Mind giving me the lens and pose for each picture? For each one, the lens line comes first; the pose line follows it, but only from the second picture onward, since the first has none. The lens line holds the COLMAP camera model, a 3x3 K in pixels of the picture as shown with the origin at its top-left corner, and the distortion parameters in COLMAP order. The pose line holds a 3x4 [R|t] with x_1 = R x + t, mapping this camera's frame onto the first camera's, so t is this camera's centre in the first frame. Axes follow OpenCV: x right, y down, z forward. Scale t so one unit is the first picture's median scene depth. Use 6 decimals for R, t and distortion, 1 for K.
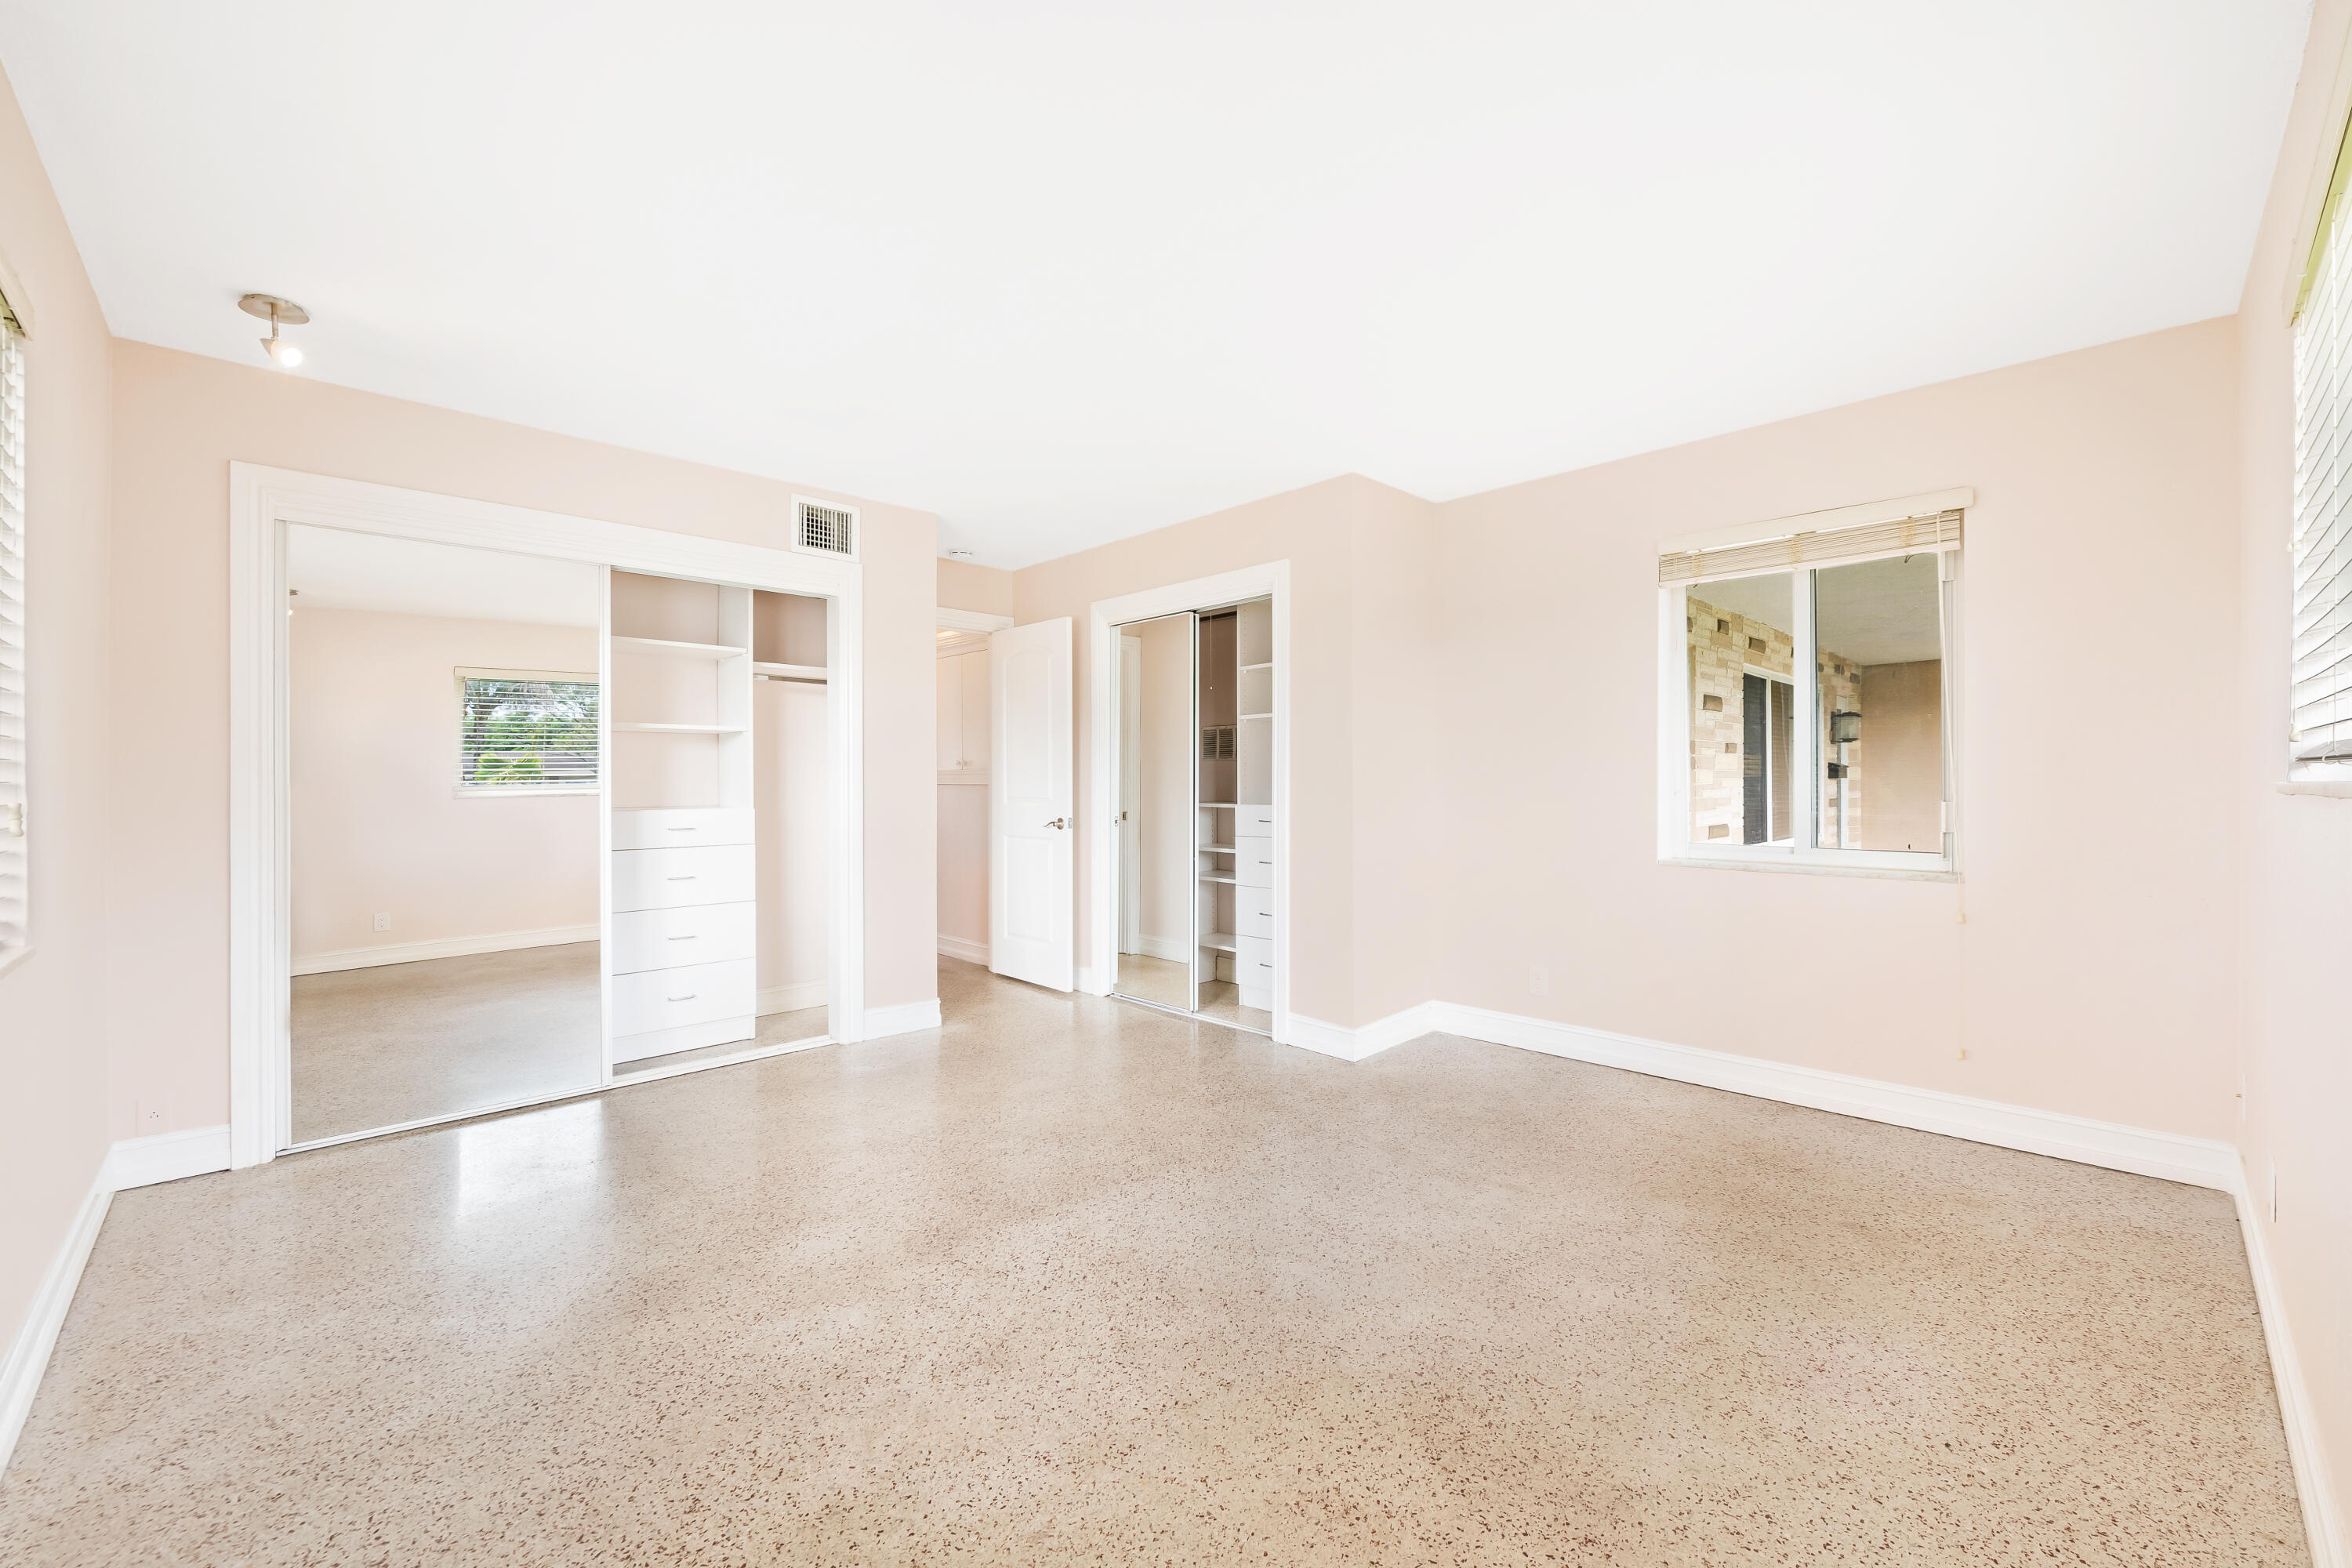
lens RADIAL K [[929.1, 0, 1176.6], [0, 929.1, 781.2], [0, 0, 1]] dist [-0.000413, -0.000140]
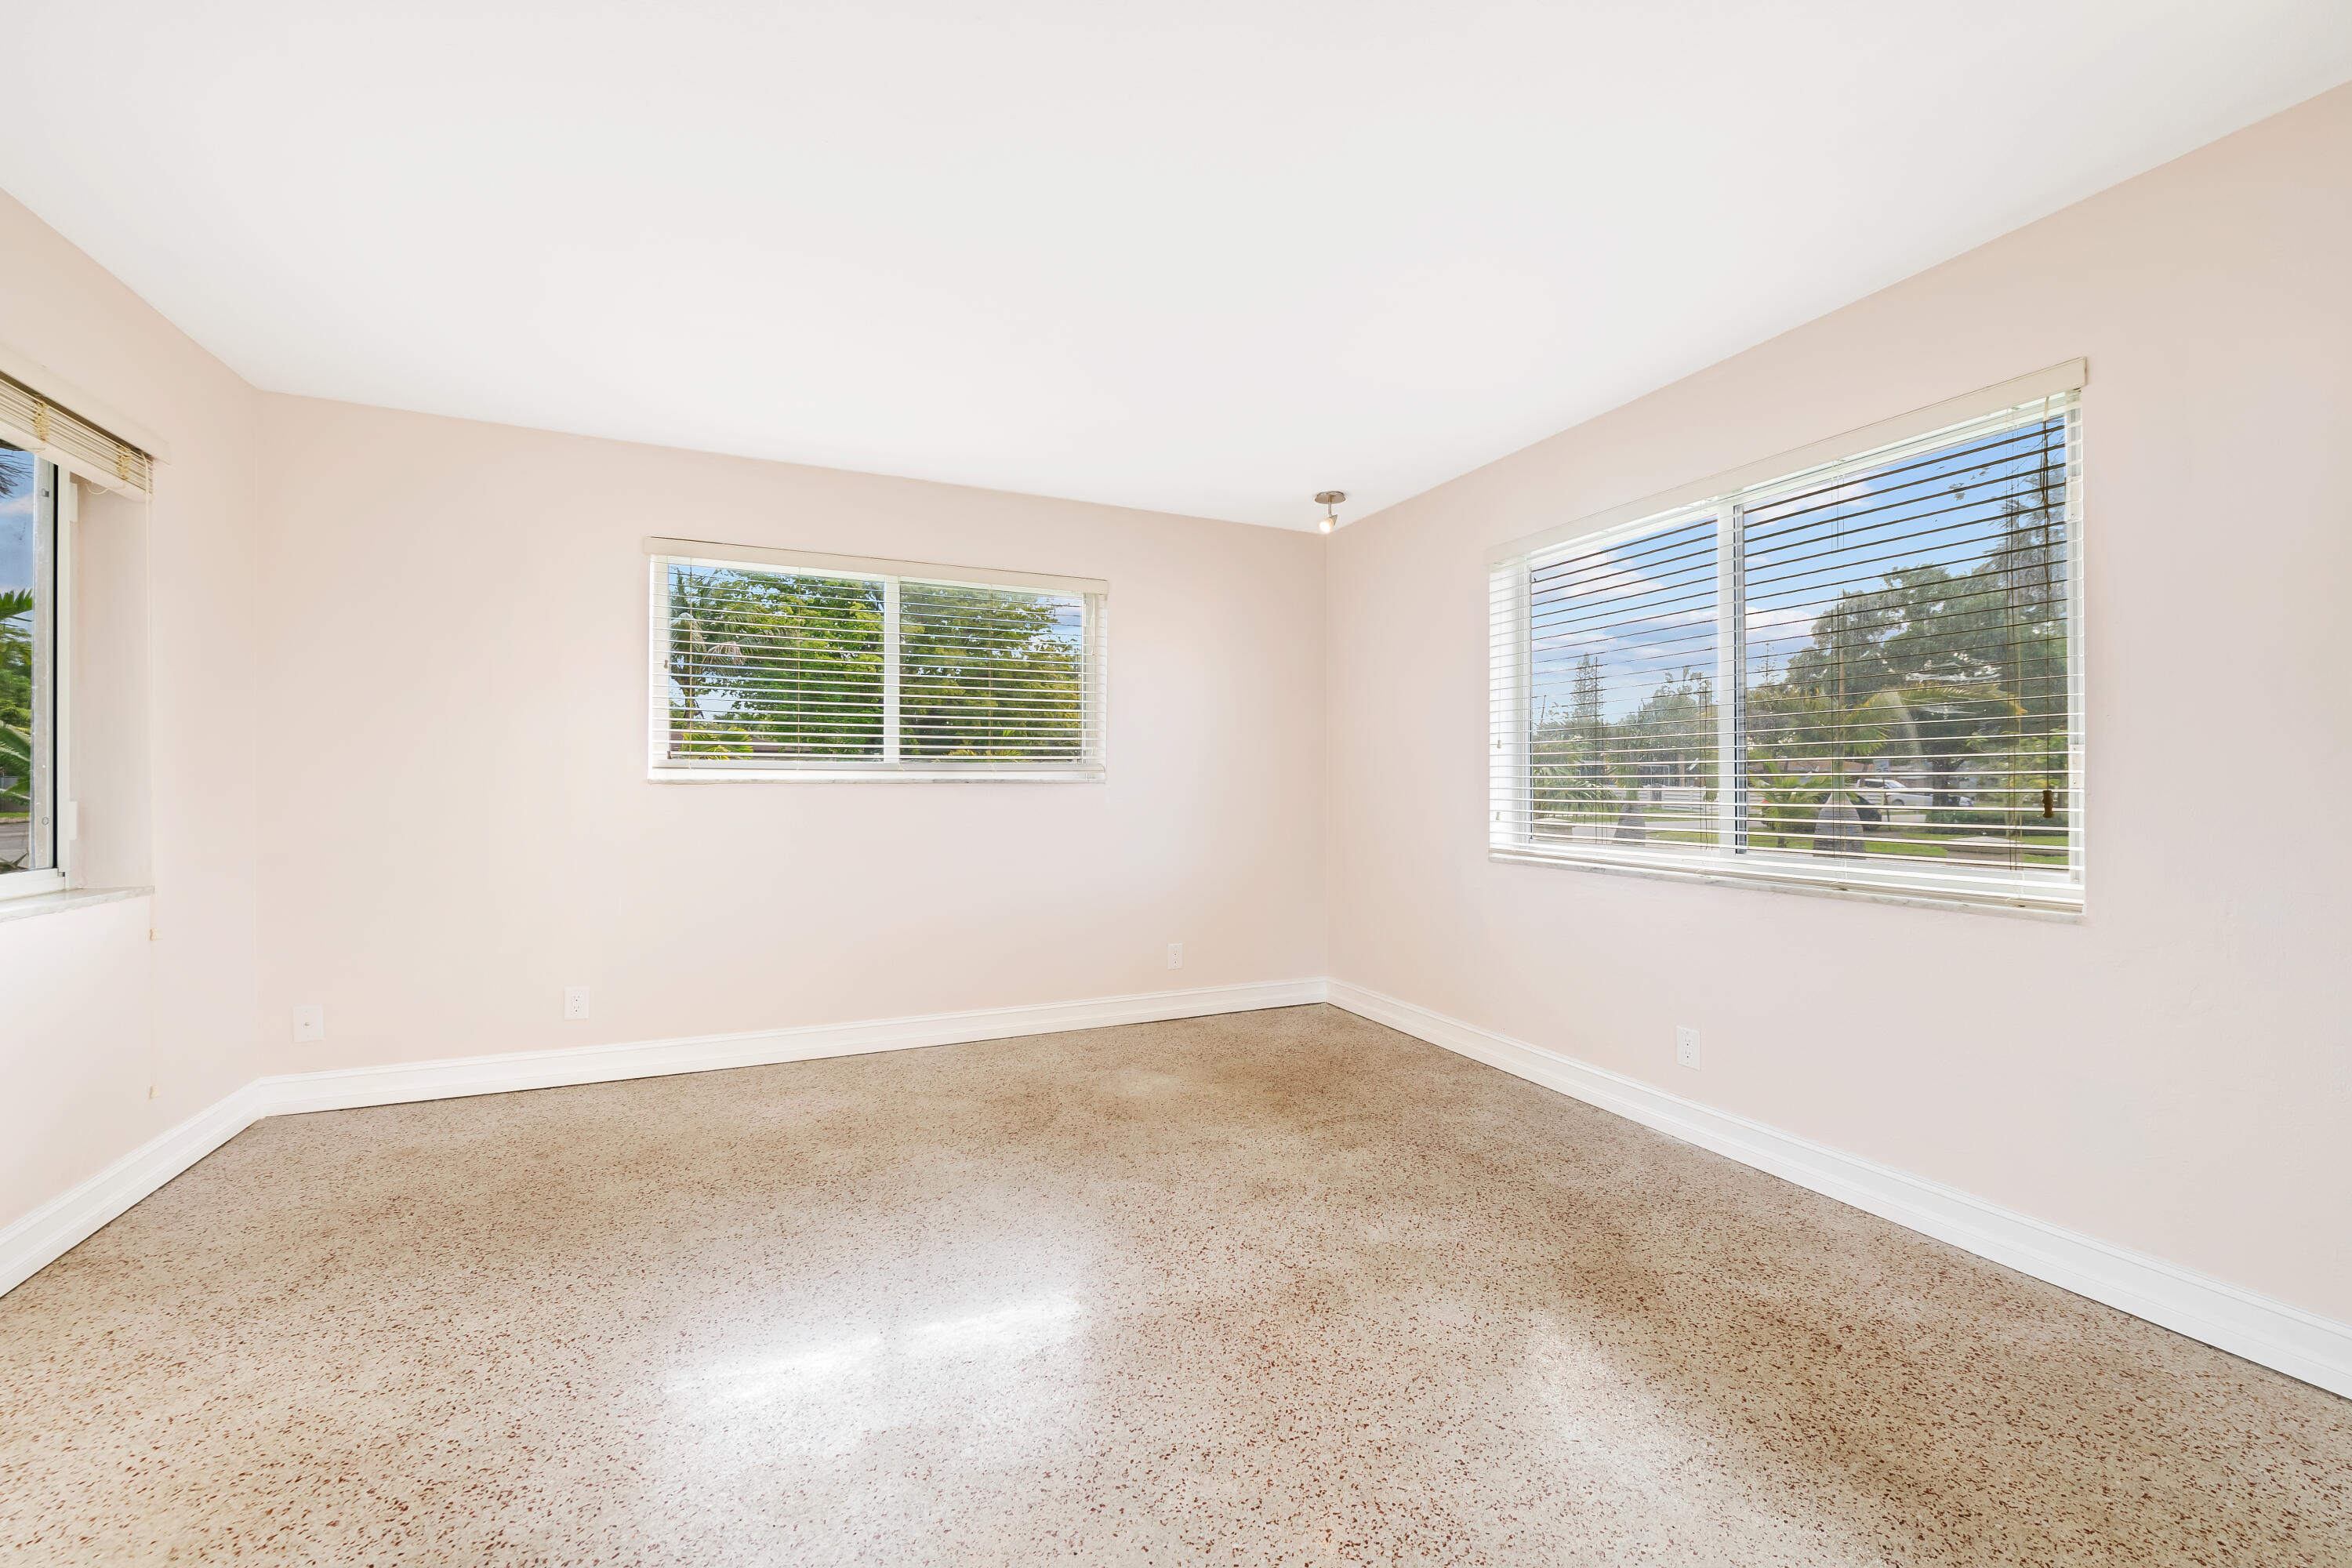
lens RADIAL K [[929.1, 0, 1172.6], [0, 929.1, 784.1], [0, 0, 1]] dist [-0.000413, -0.000140]
pose [[-0.939639, 0.001455, 0.342166, -0.517530], [0.001035, 0.999998, -0.001411, 0.012297], [-0.342167, -0.000971, -0.939639, 2.228610]]
